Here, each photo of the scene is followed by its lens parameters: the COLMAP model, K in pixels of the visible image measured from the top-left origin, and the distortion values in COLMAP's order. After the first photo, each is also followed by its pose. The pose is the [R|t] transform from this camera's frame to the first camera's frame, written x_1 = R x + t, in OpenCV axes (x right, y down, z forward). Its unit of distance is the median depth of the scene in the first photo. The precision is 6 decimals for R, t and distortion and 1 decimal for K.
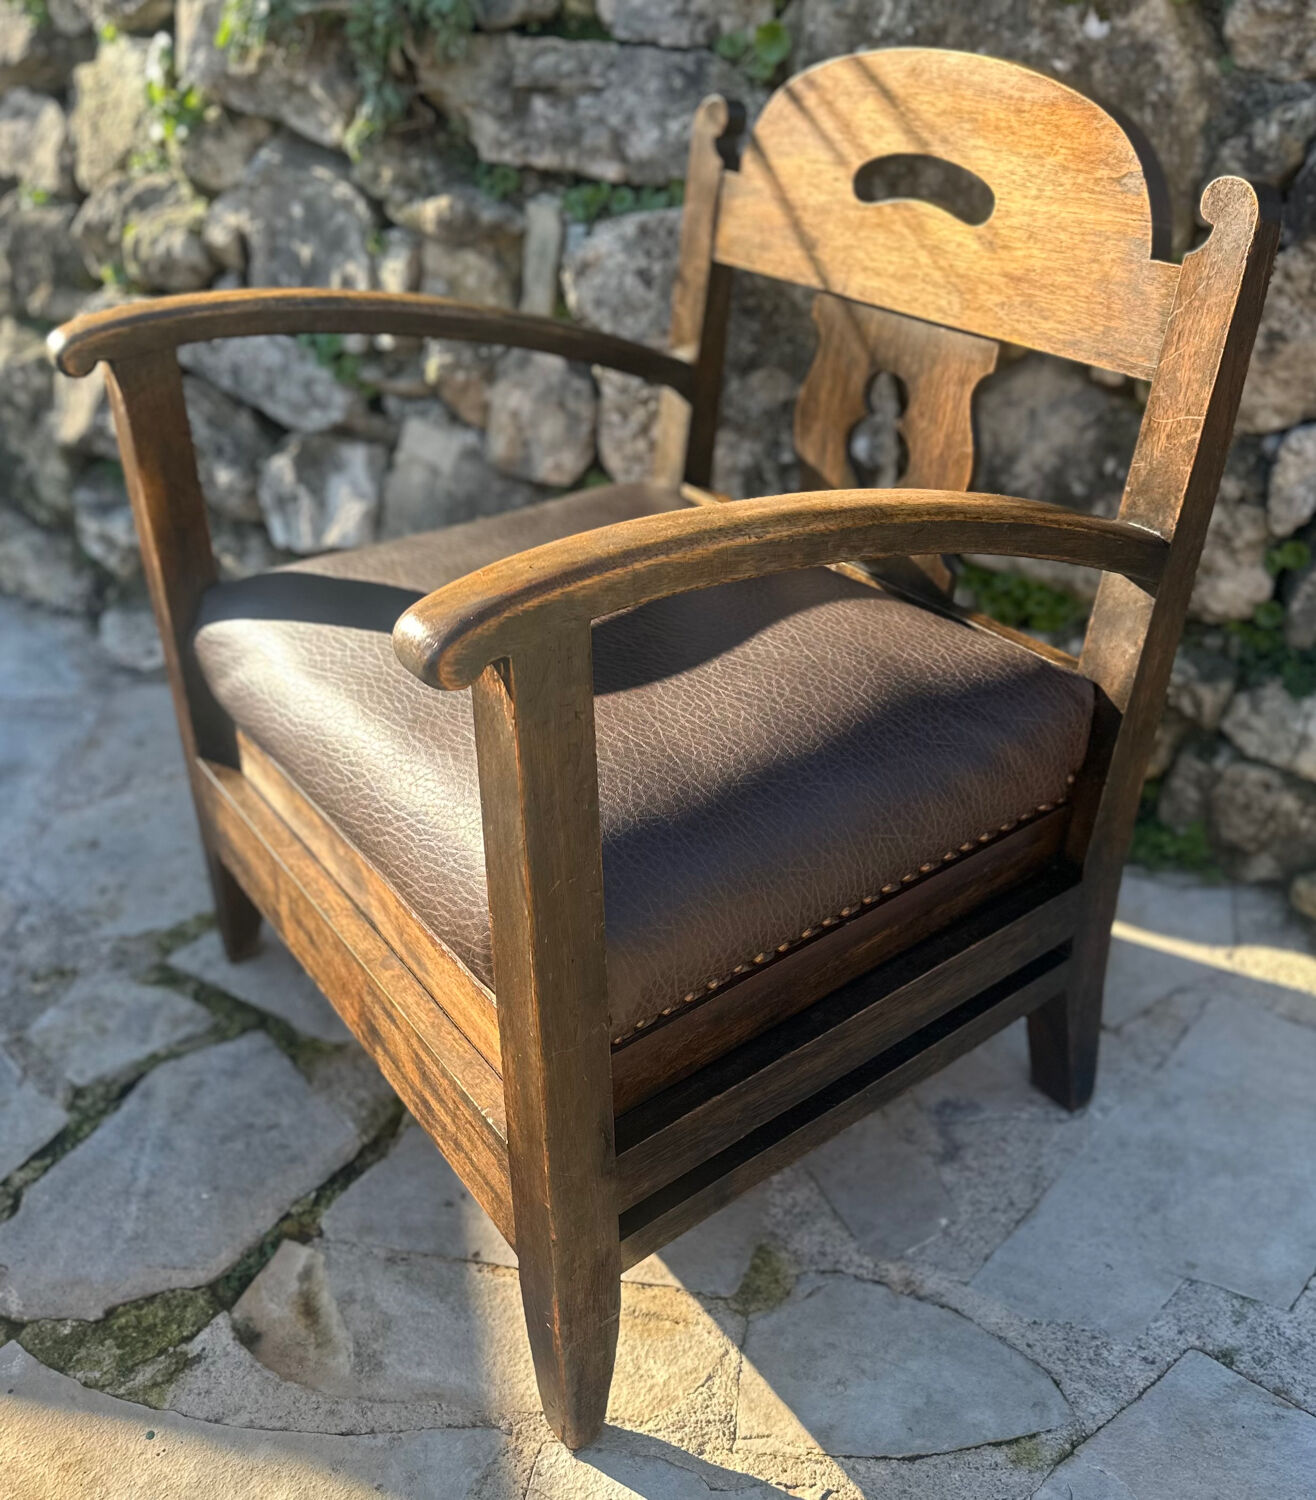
lens RADIAL K [[1529.0, 0, 580.4], [0, 1529.0, 689.3], [0, 0, 1]] dist [0.001132, 0.000000]
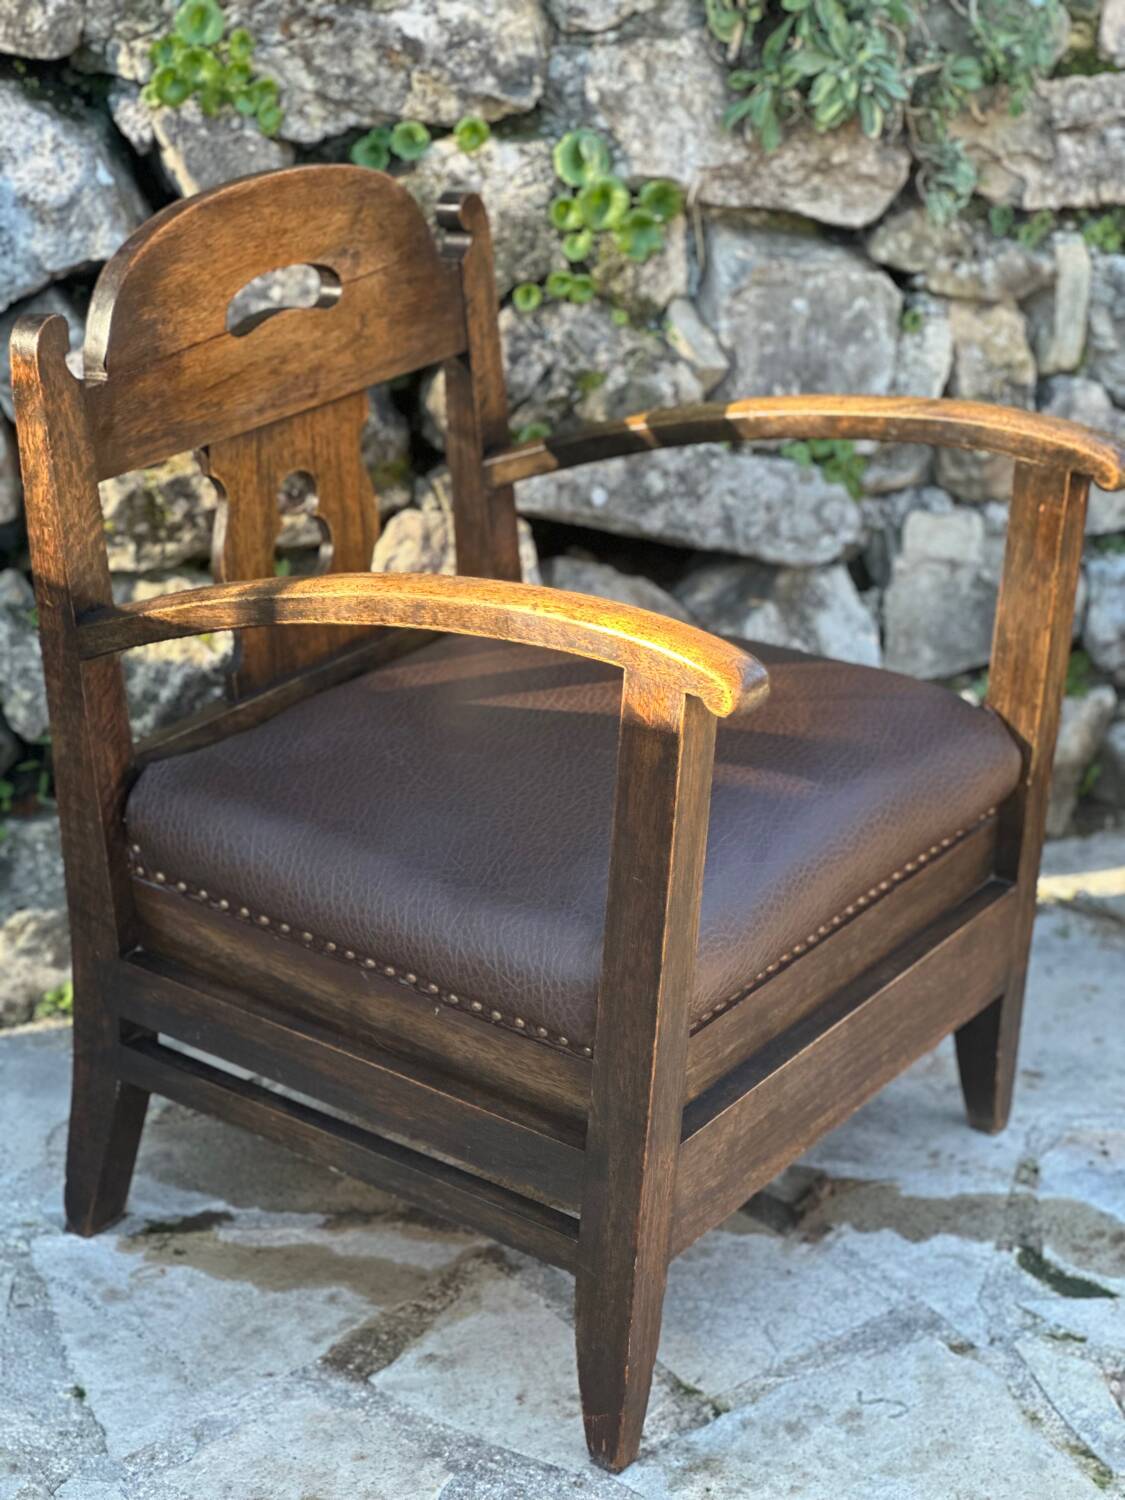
lens RADIAL K [[3337.0, 0, 585.5], [0, 3337.0, 714.2], [0, 0, 1]] dist [0.199749, 0.000000]
pose [[0.570401, -0.276942, 0.773269, -2.113737], [0.353146, 0.932674, 0.073535, -0.347997], [-0.741573, 0.231132, 0.629799, -0.003982]]
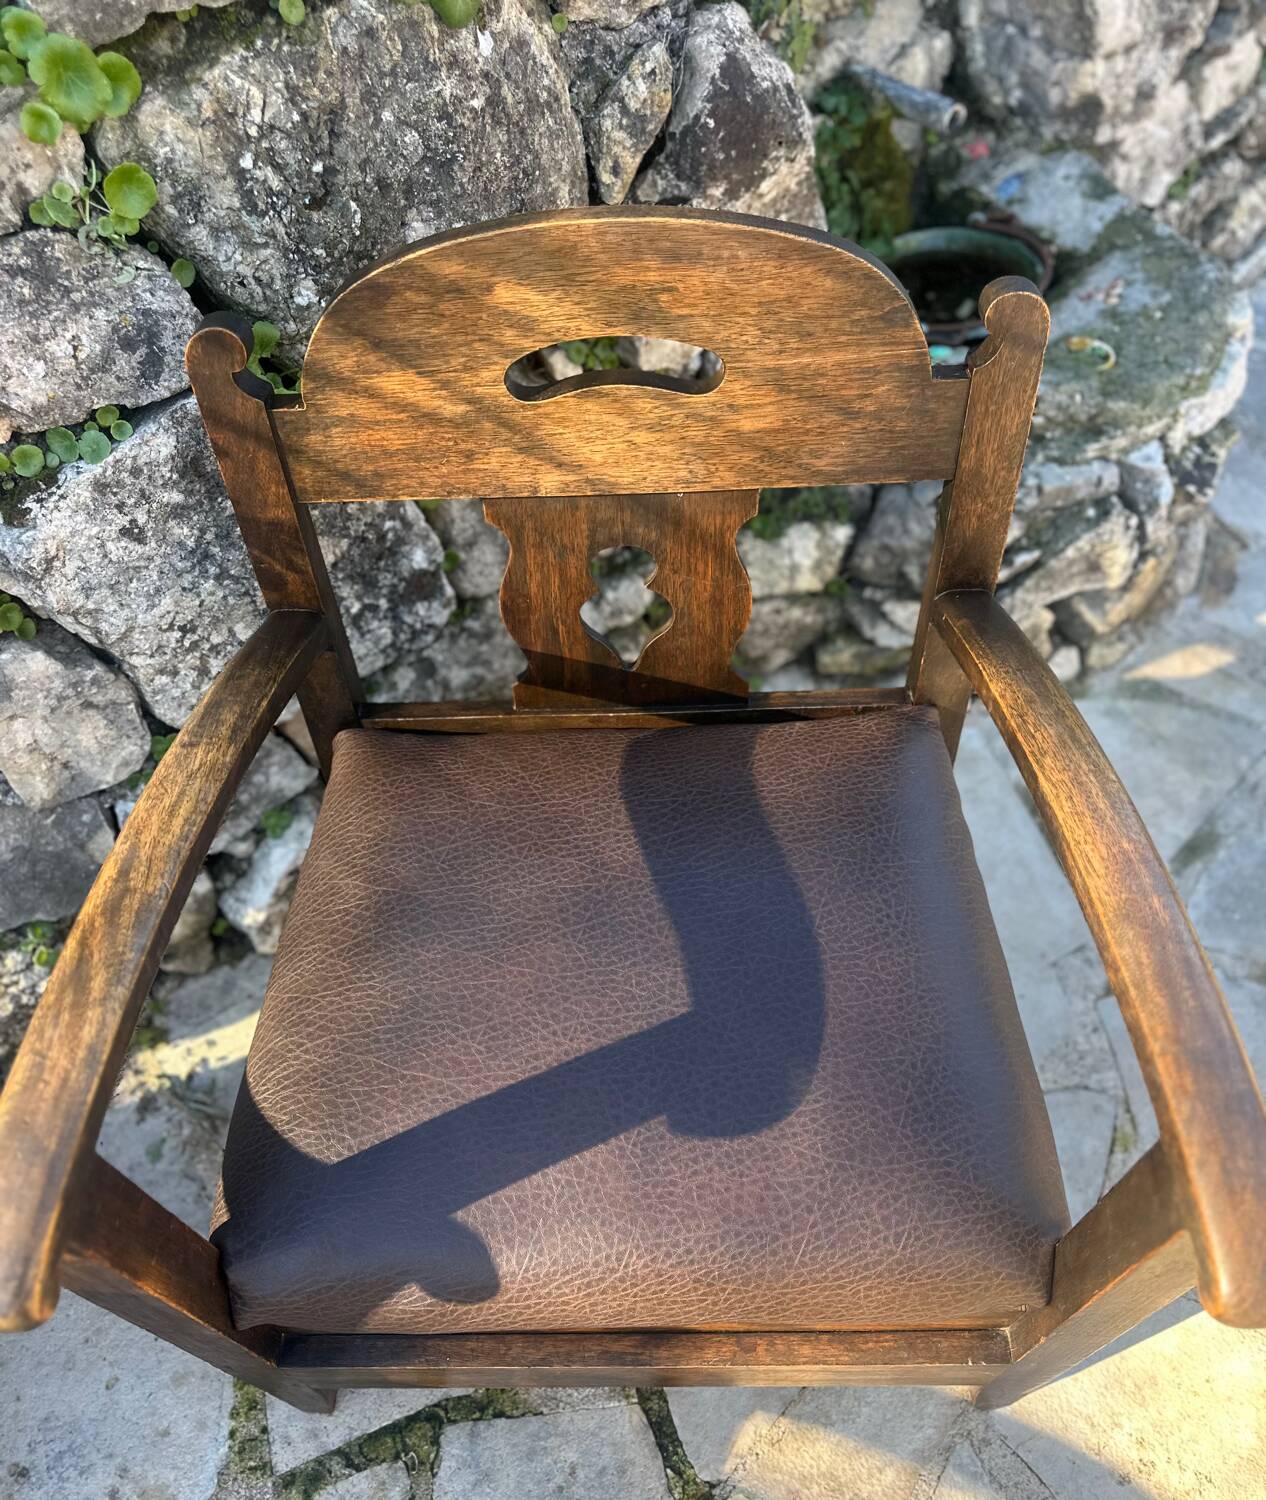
lens RADIAL K [[1199.1, 0, 633.8], [0, 1199.1, 856.9], [0, 0, 1]] dist [0.018154, -0.024111]
pose [[0.536415, -0.698510, 0.473648, -0.251693], [0.421889, 0.708008, 0.566334, -0.432293], [-0.730937, -0.103963, 0.674480, 0.405143]]
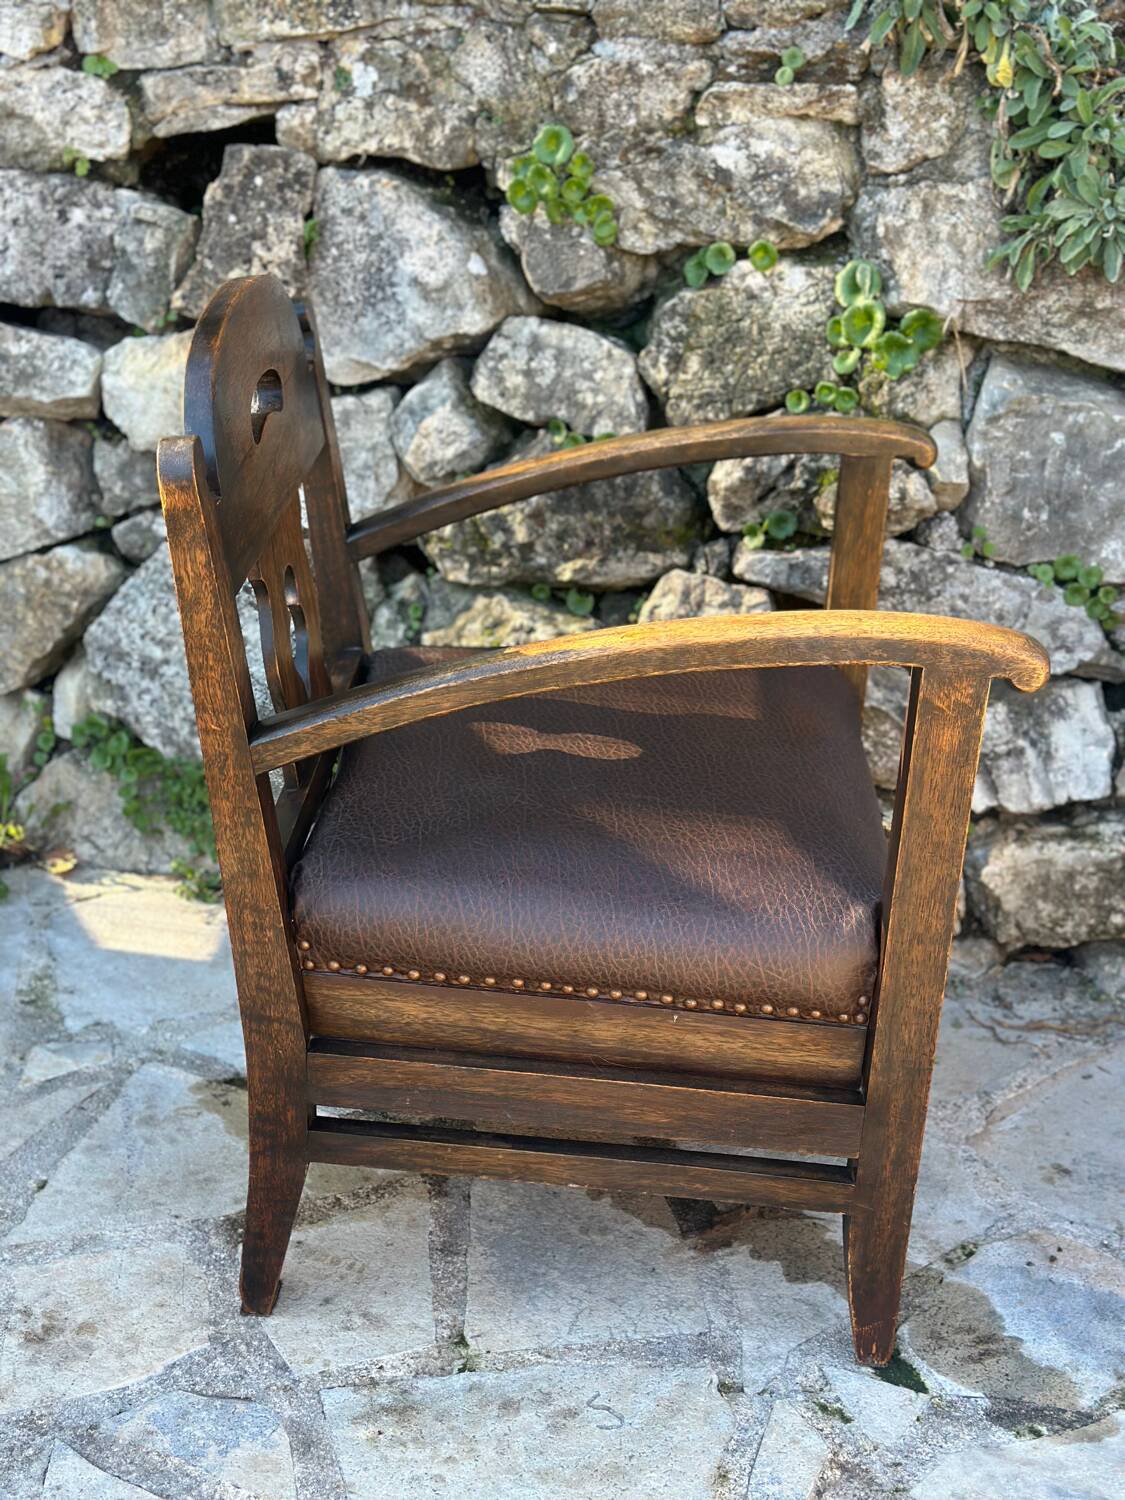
lens RADIAL K [[2077.3, 0, 559.7], [0, 2077.3, 776.9], [0, 0, 1]] dist [0.128172, 0.000000]
pose [[0.919860, -0.128461, 0.370614, -1.170385], [0.162253, 0.984840, -0.061349, -0.106563], [-0.357115, 0.116565, 0.926759, -0.038632]]
